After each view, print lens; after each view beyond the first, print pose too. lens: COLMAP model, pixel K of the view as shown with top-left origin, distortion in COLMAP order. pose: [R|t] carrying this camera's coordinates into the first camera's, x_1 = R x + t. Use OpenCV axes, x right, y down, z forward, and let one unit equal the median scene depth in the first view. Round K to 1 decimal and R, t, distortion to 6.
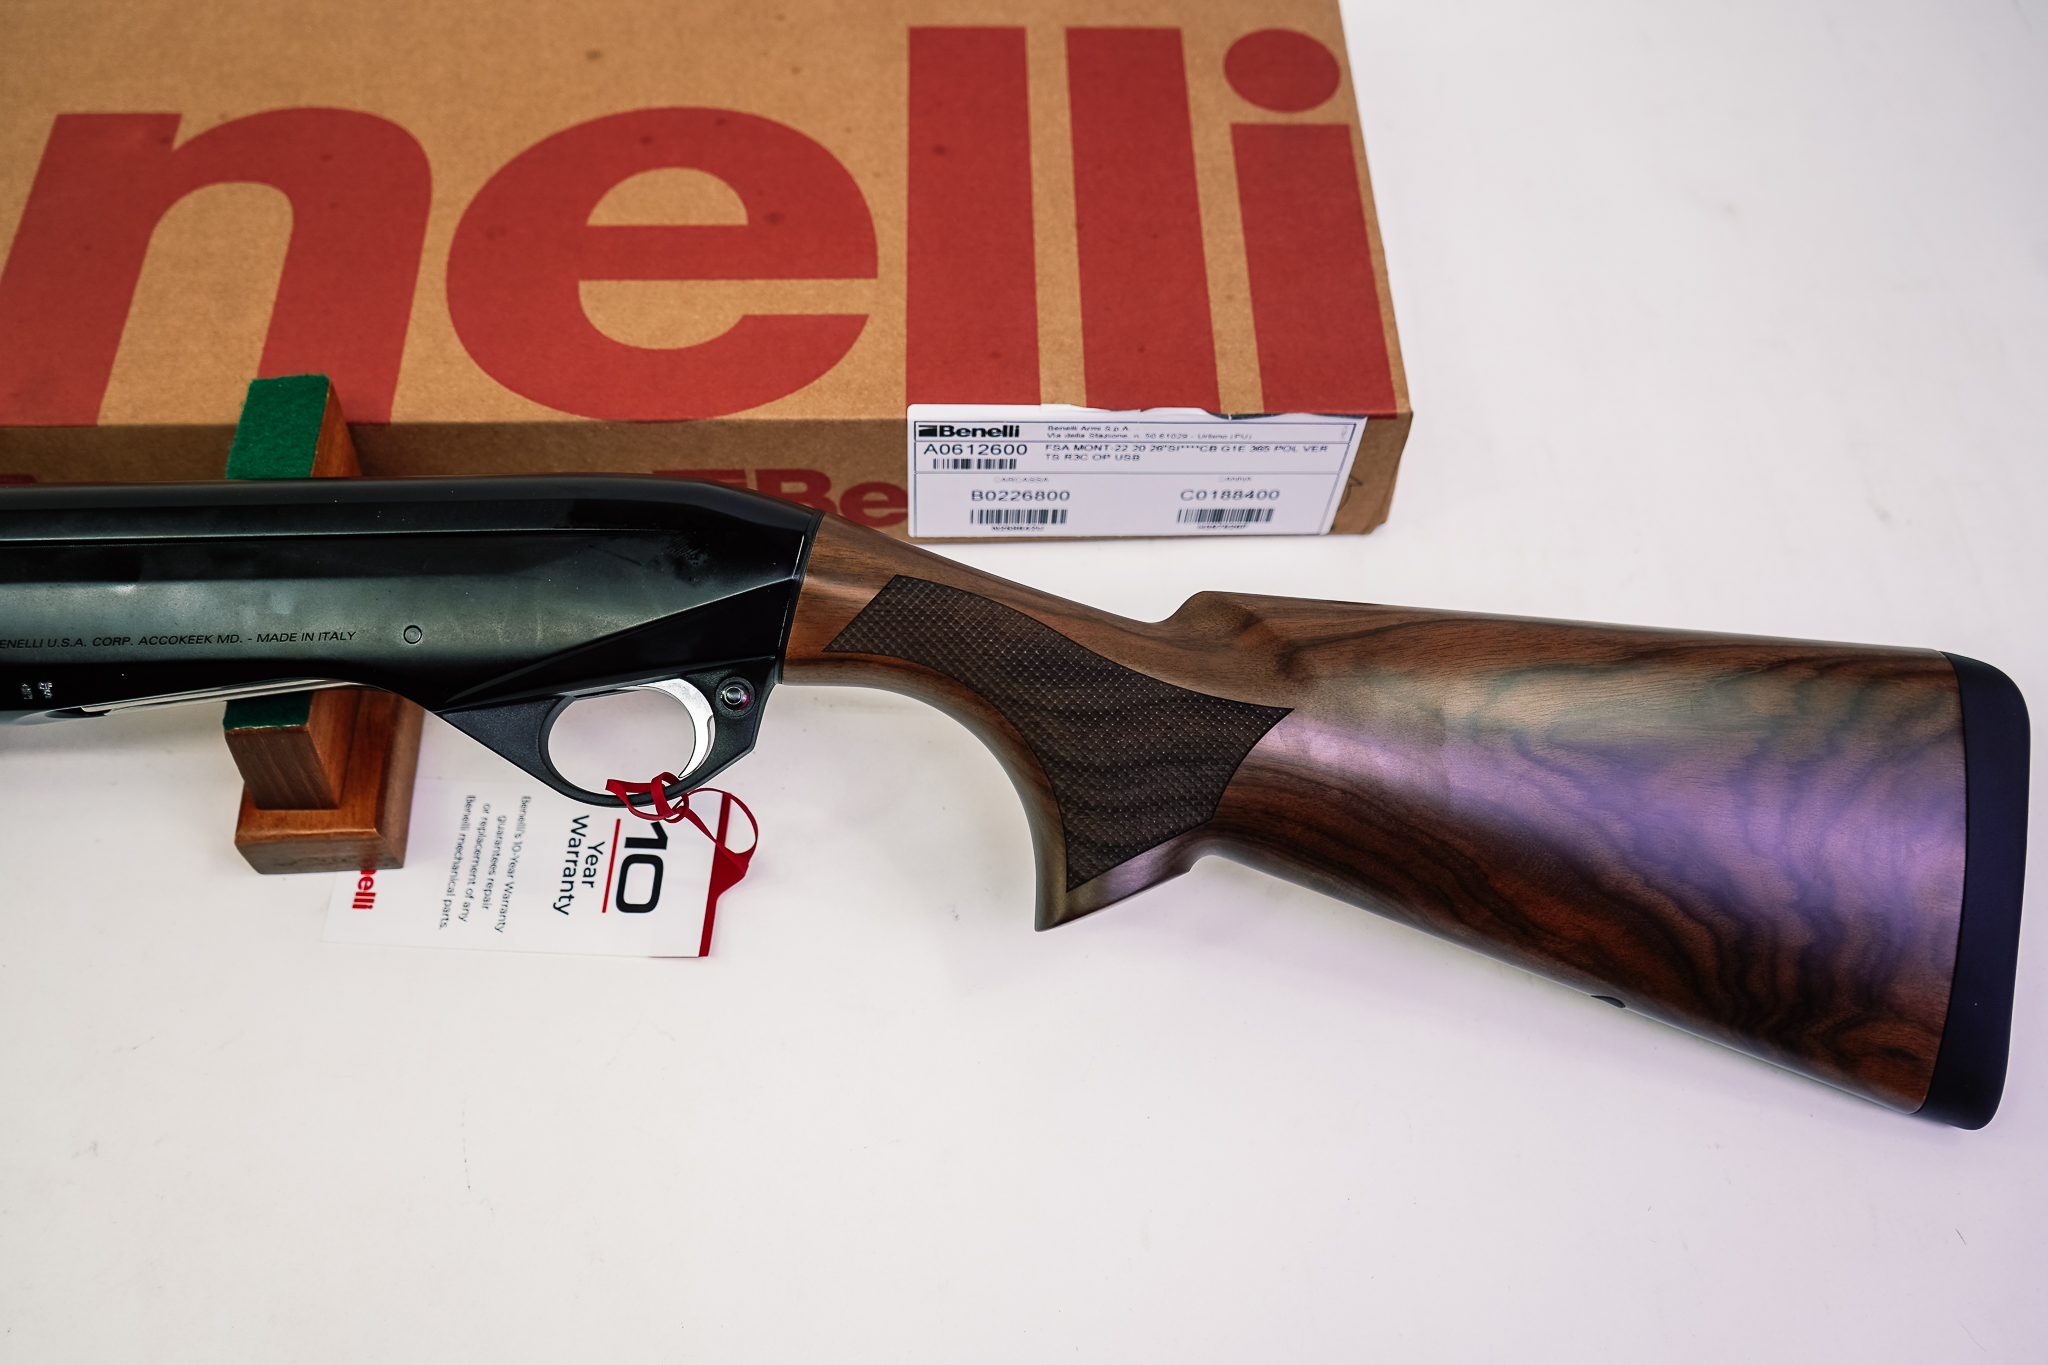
lens RADIAL K [[1660.4, 0, 1018.7], [0, 1660.4, 690.3], [0, 0, 1]] dist [-0.010289, 0.012425]
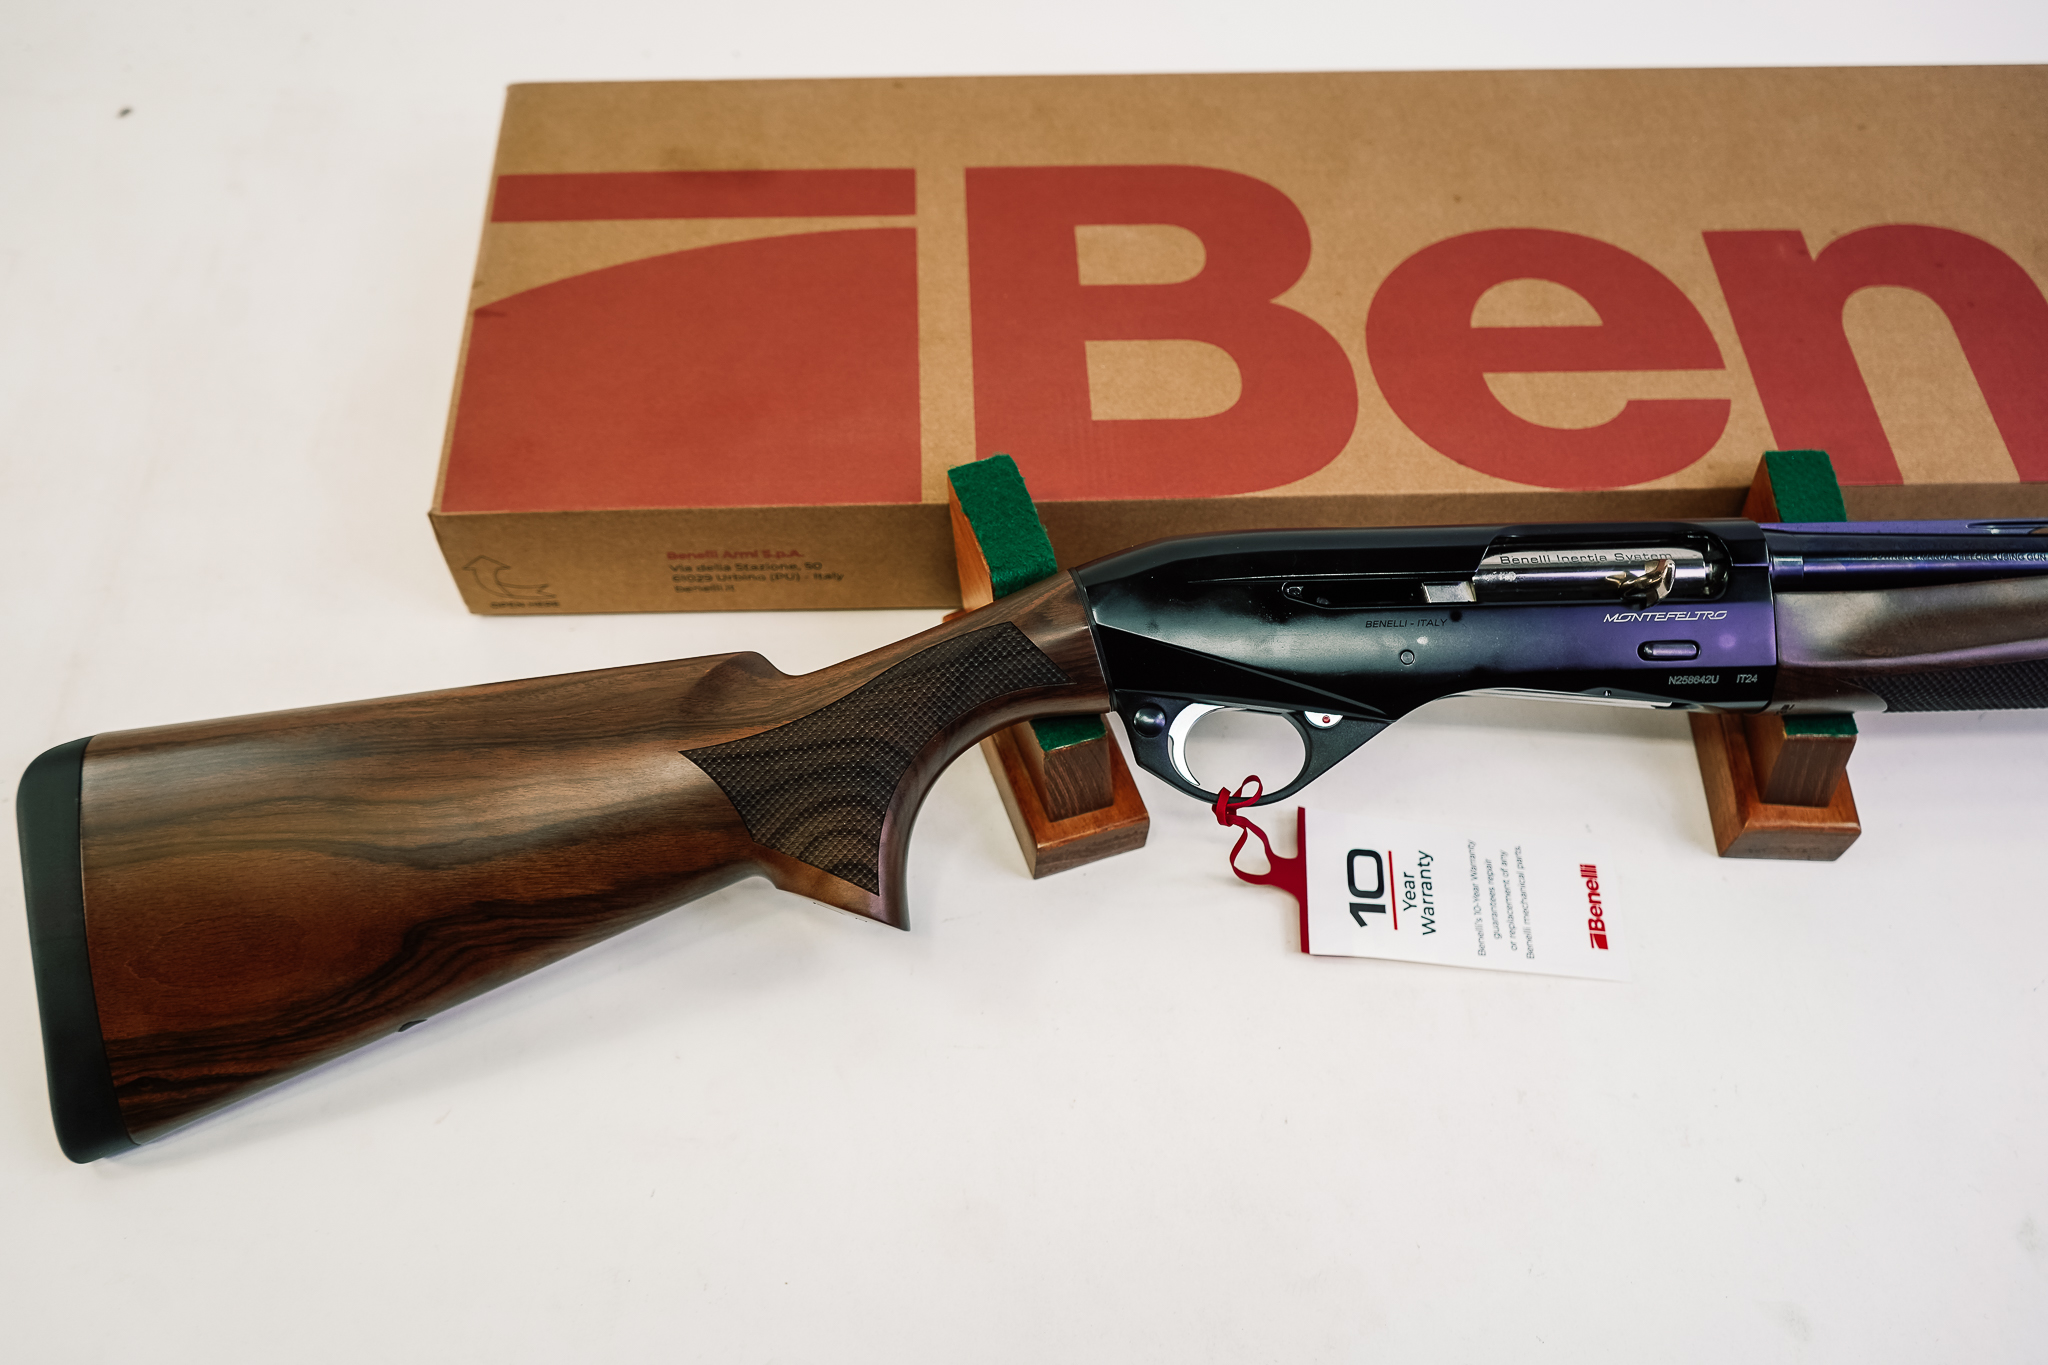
lens RADIAL K [[1660.4, 0, 1018.7], [0, 1660.4, 690.3], [0, 0, 1]] dist [-0.010289, 0.012425]
pose [[0.999792, -0.013956, 0.014890, -1.176341], [0.014633, 0.998817, -0.046372, 0.037606], [-0.014225, 0.046581, 0.998813, -0.197513]]
